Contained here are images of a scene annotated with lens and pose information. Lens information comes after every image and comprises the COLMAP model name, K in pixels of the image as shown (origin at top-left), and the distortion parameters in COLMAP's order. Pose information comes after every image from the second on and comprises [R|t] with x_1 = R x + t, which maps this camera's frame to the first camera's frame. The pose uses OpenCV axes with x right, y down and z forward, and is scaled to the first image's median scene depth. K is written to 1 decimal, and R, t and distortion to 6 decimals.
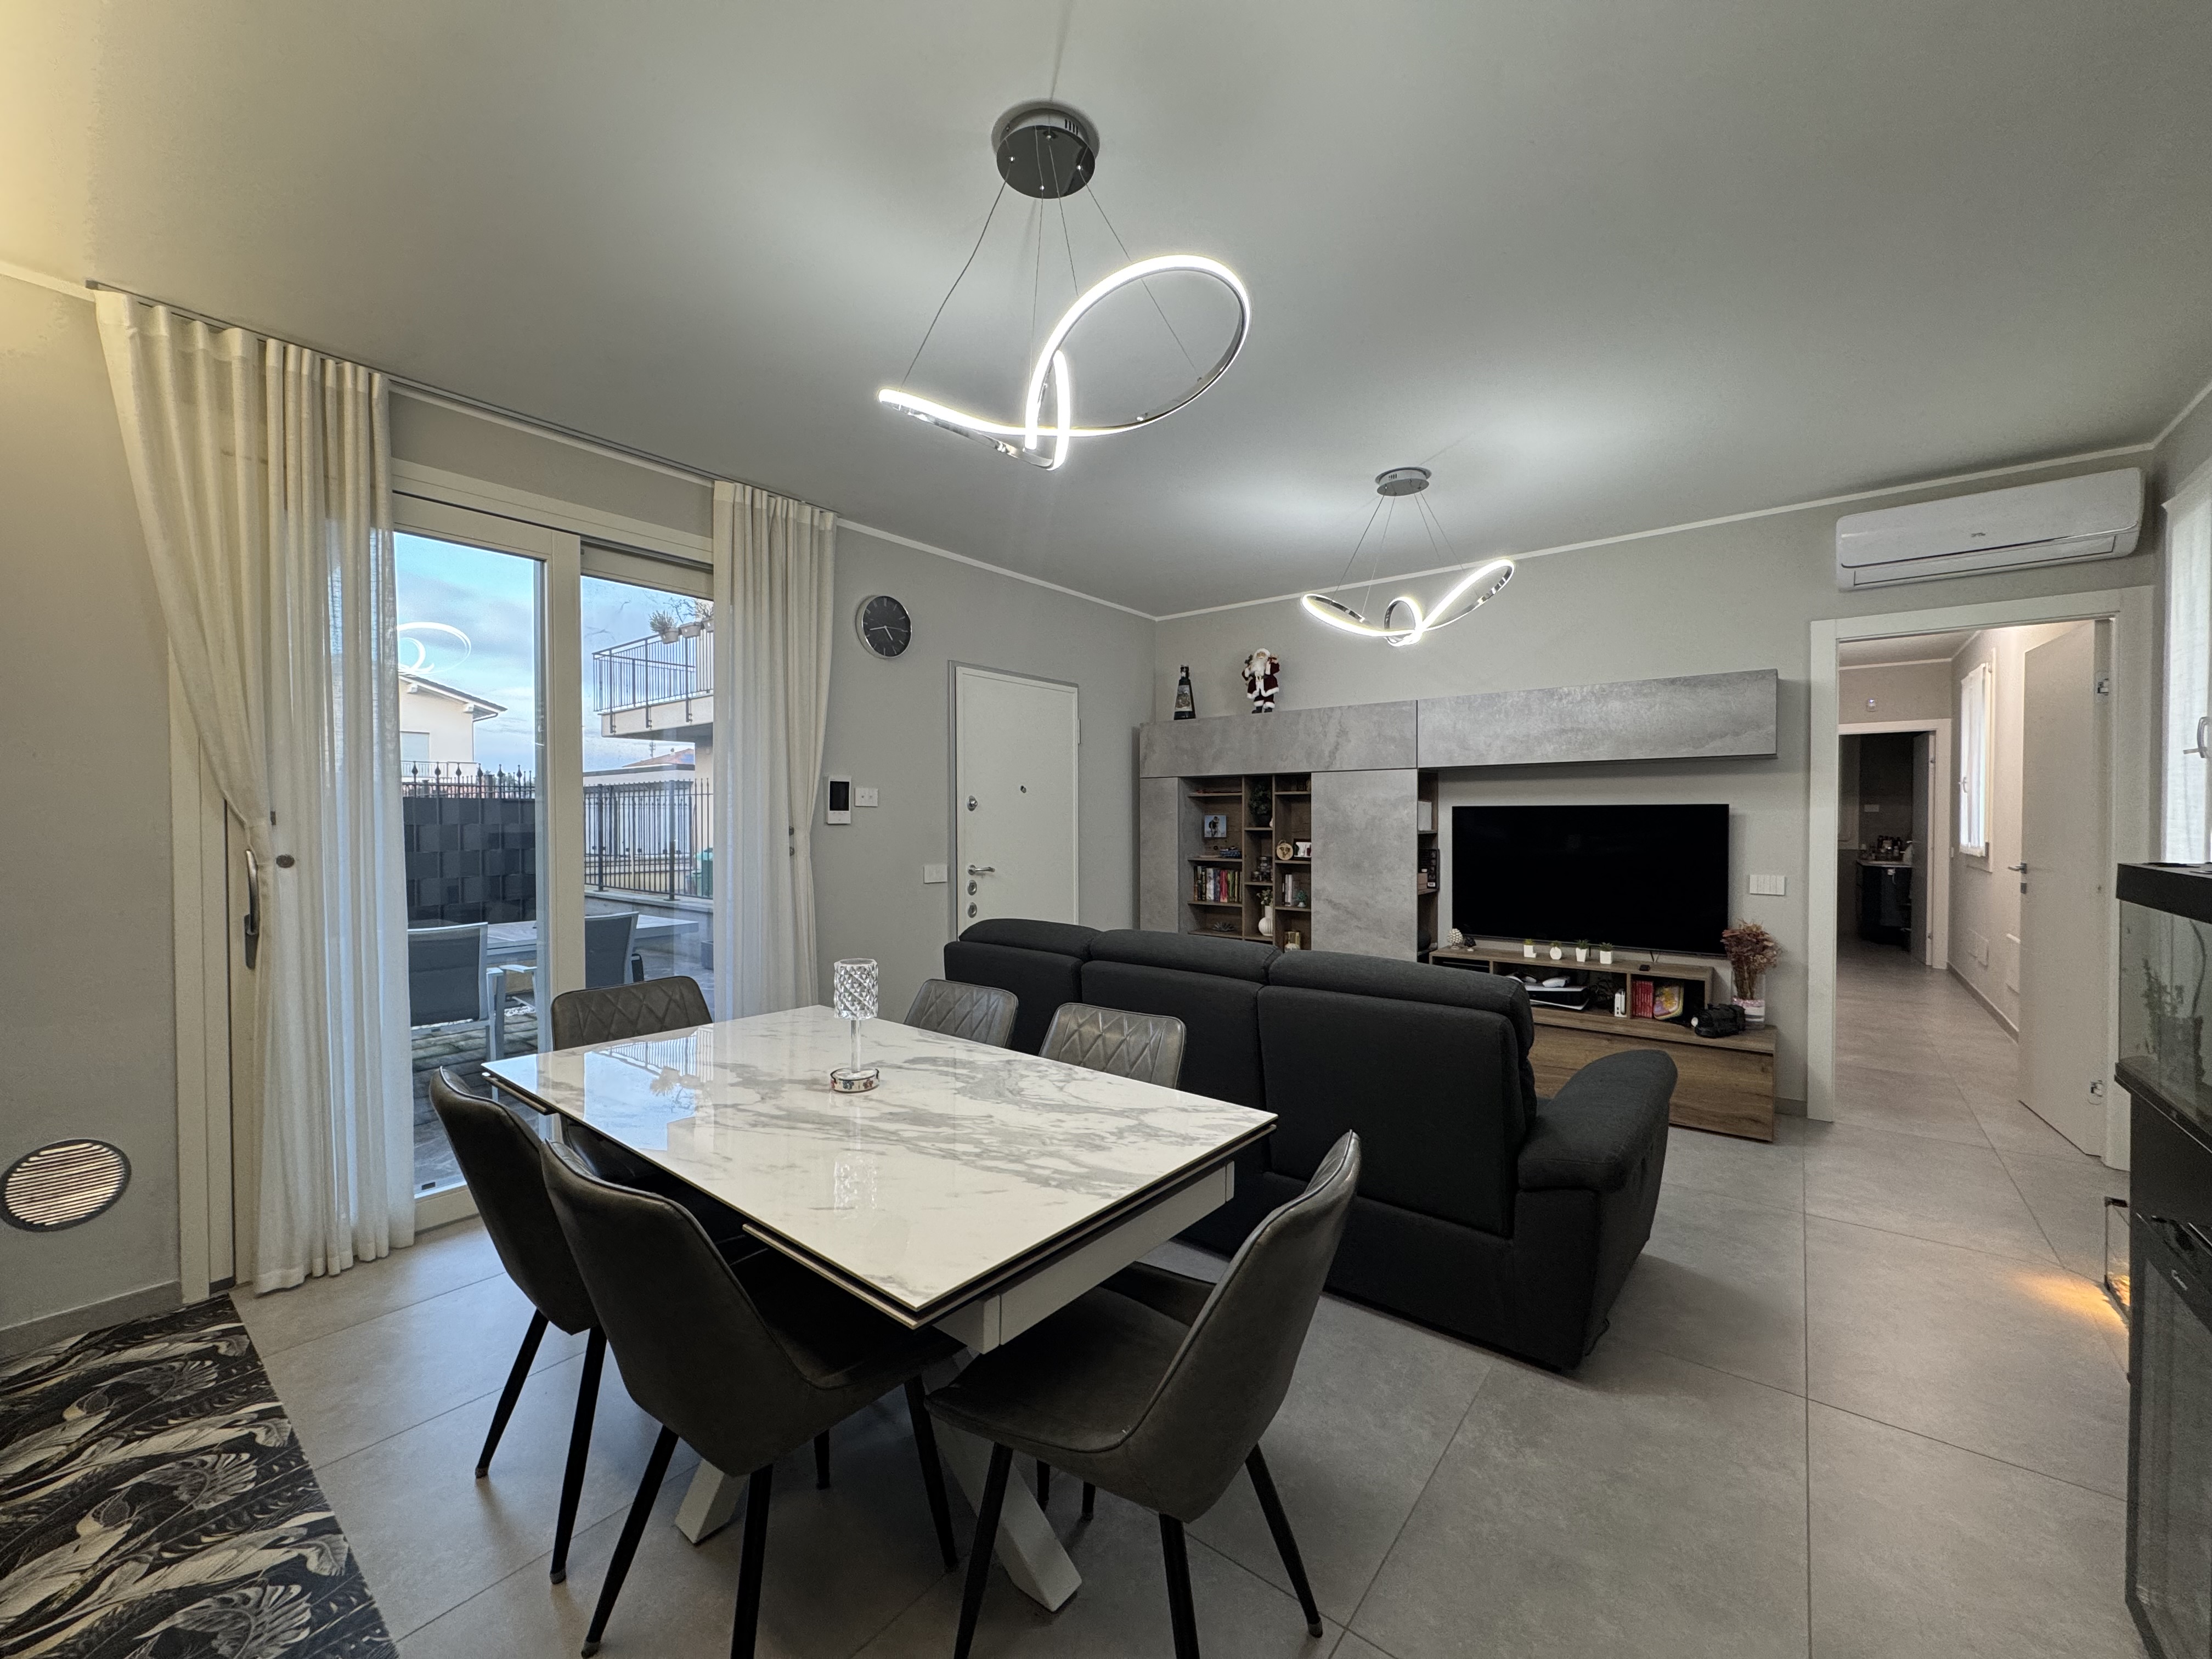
lens RADIAL K [[879.2, 0, 1106.0], [0, 879.2, 829.5], [0, 0, 1]] dist [-0.000107, -0.000028]
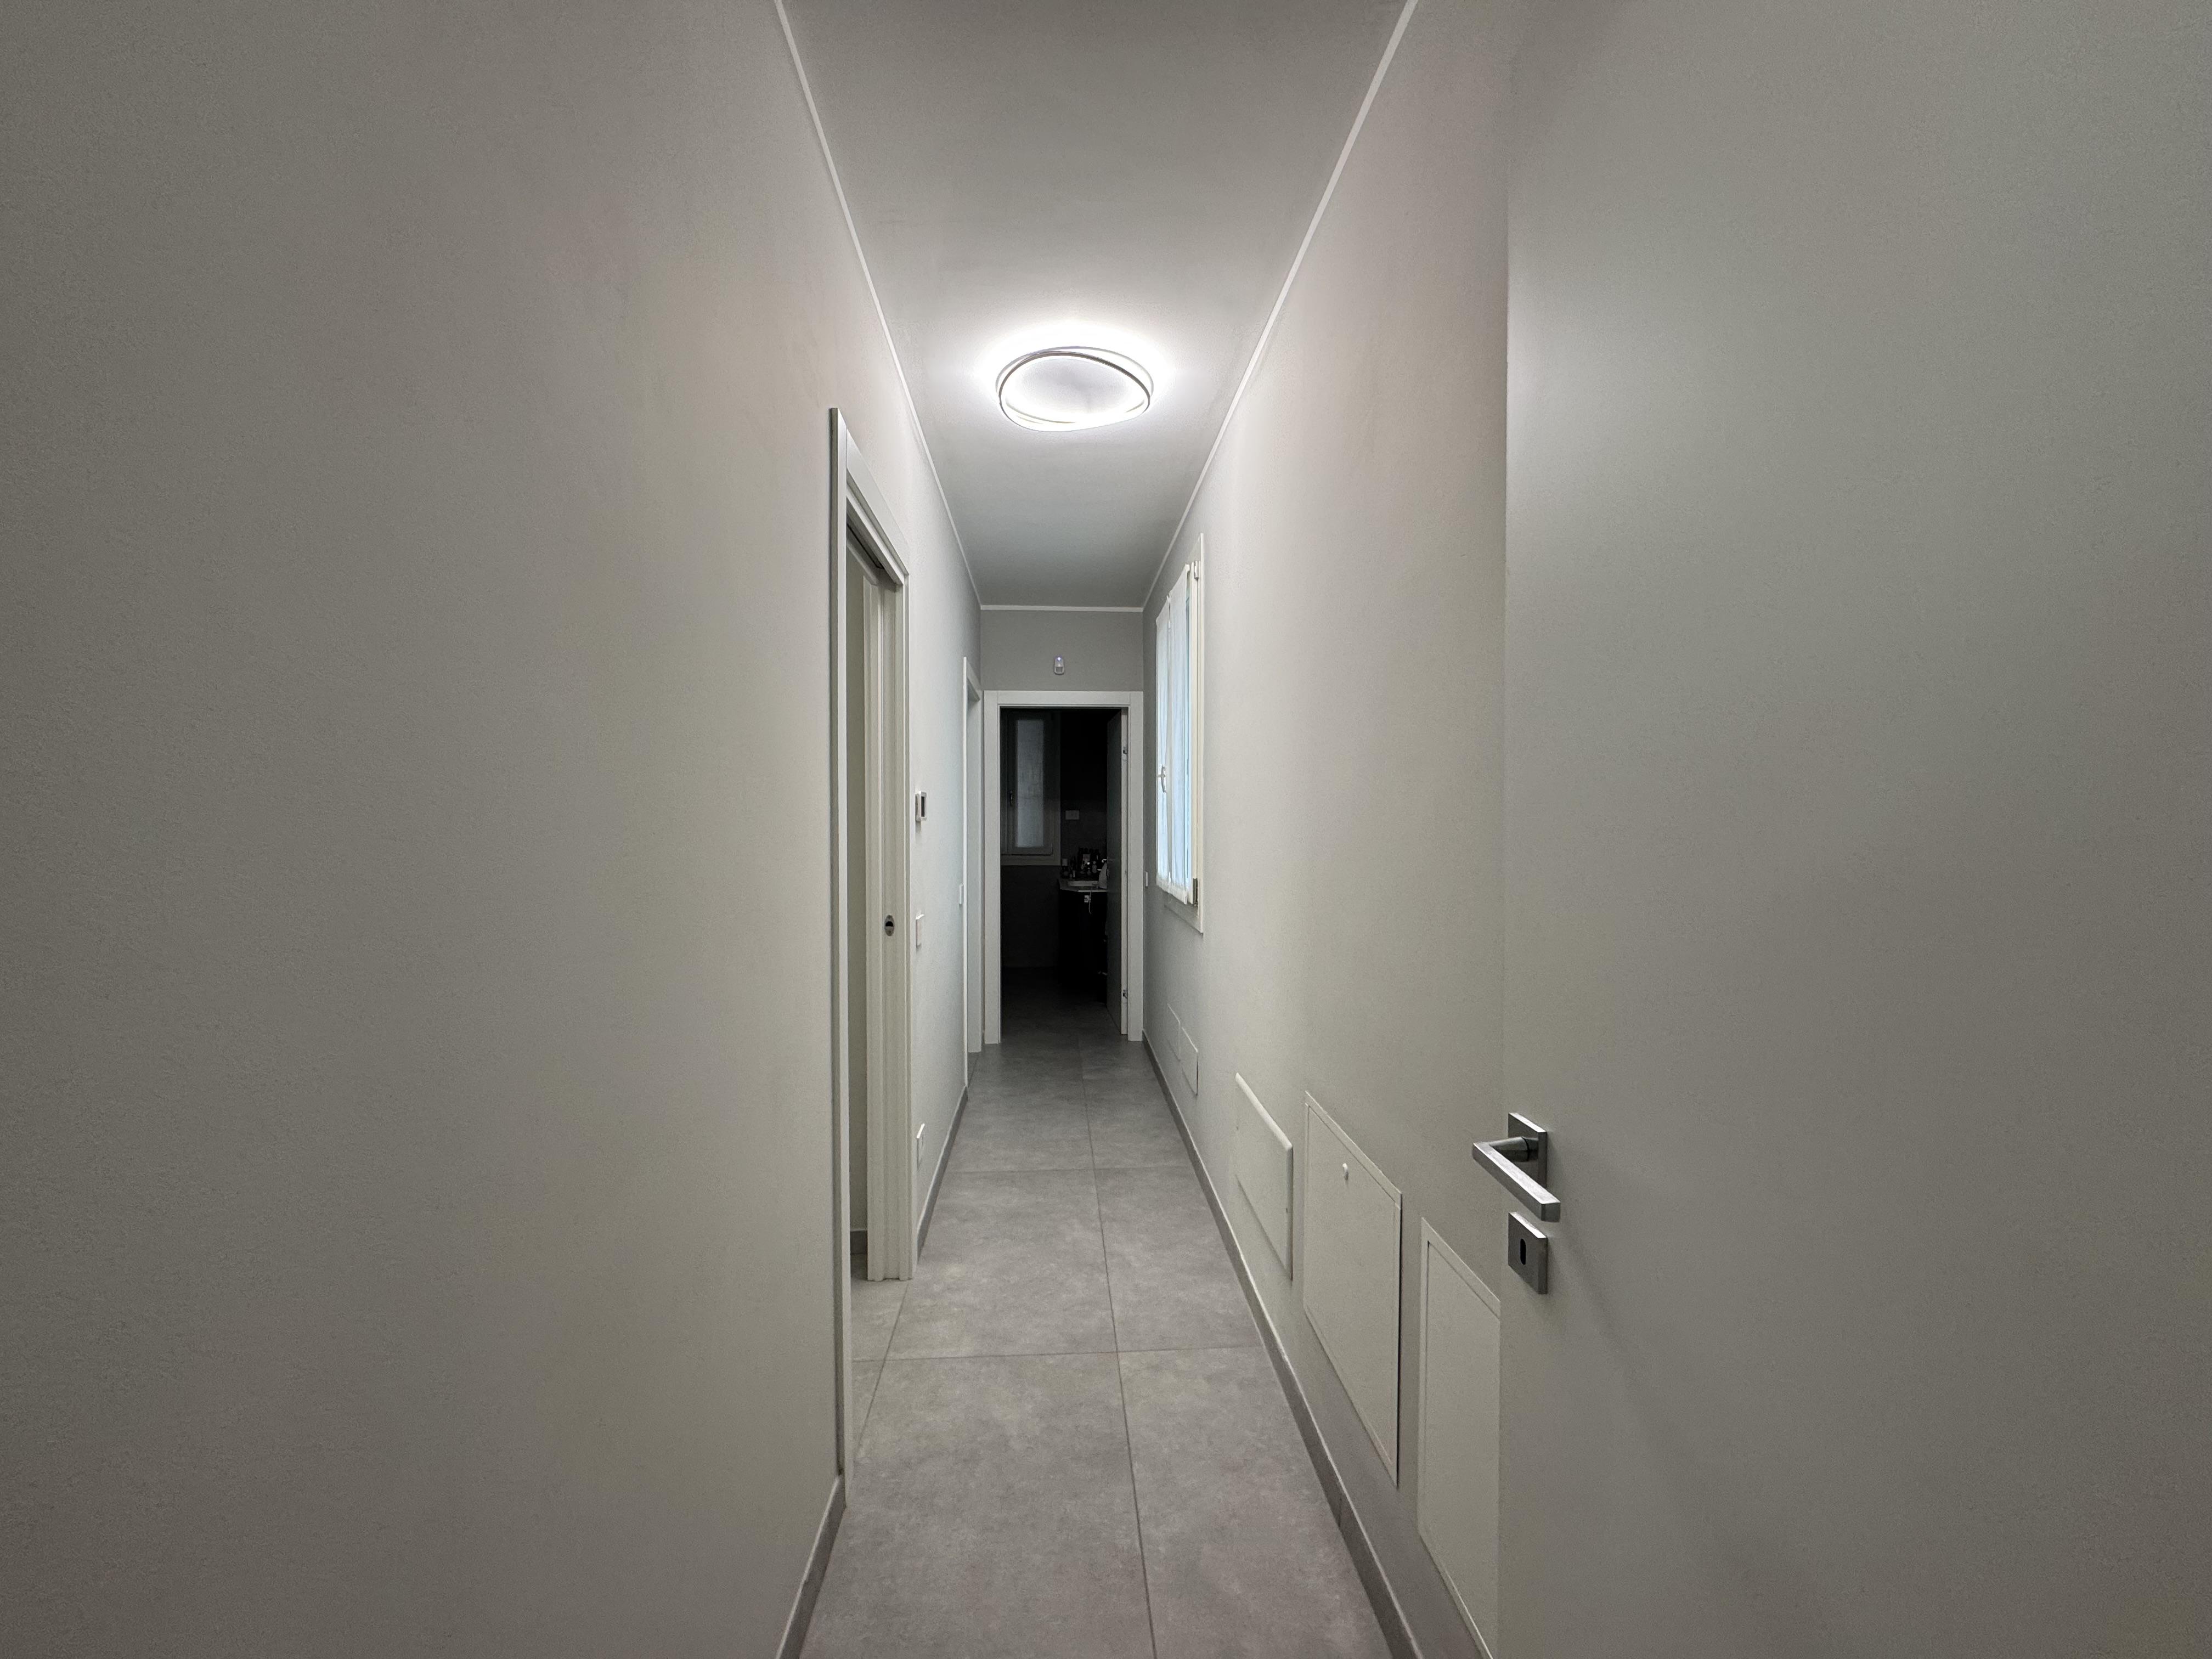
lens RADIAL K [[879.2, 0, 1106.0], [0, 879.2, 829.5], [0, 0, 1]] dist [-0.000107, -0.000028]
pose [[0.745149, -0.004965, 0.666880, 0.452771], [0.006853, 0.999976, -0.000213, -0.013353], [-0.666863, 0.004728, 0.745166, 0.479404]]
